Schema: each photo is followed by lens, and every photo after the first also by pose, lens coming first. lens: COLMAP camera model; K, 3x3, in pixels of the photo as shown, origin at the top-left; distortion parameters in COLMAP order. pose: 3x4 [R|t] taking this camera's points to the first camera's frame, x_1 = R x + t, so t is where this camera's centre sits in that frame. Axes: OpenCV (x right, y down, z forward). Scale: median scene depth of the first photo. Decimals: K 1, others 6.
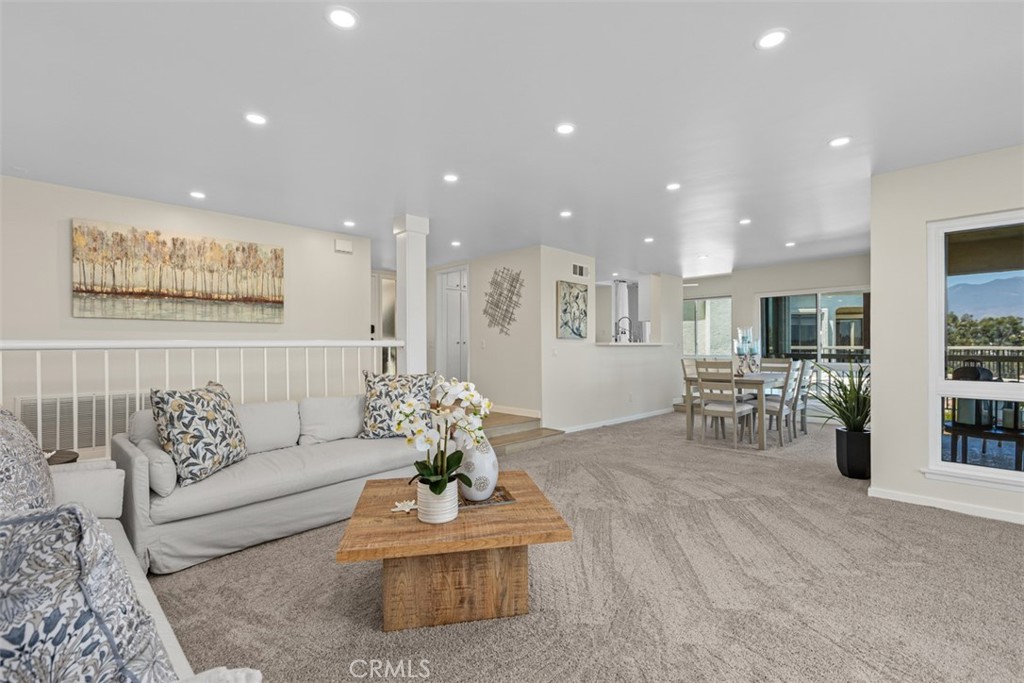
lens RADIAL K [[461.2, 0, 517.1], [0, 461.2, 342.4], [0, 0, 1]] dist [0.009360, -0.004700]
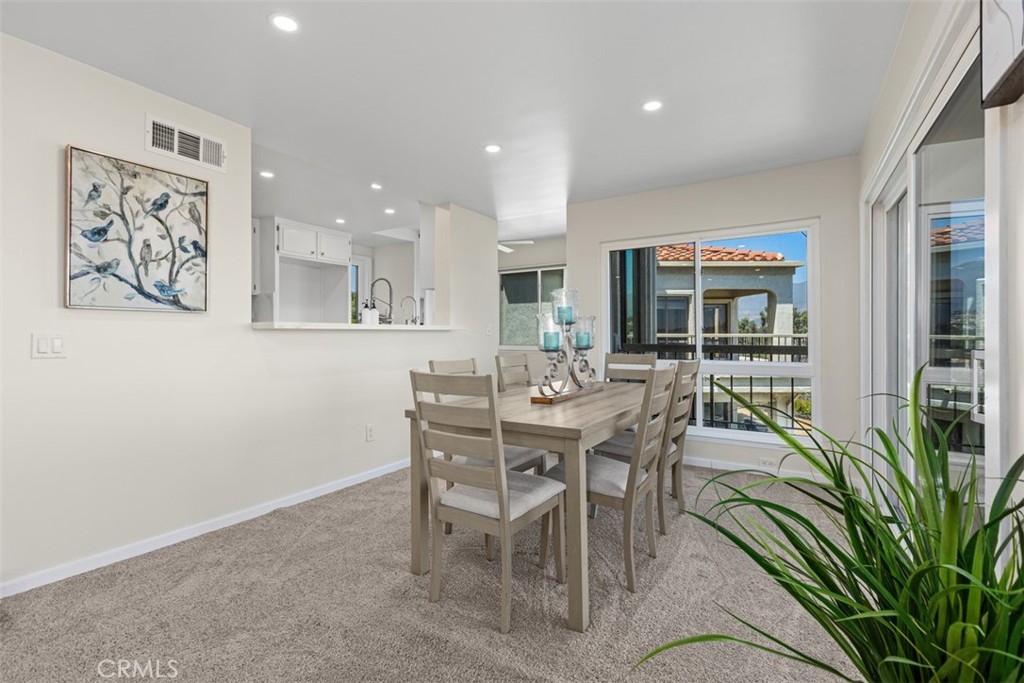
lens RADIAL K [[461.2, 0, 517.5], [0, 461.2, 333.5], [0, 0, 1]] dist [0.009360, -0.004700]
pose [[0.971659, 0.001058, 0.236383, 0.323809], [-0.002576, 0.999978, 0.006112, 0.007154], [-0.236371, -0.006548, 0.971641, 0.539258]]
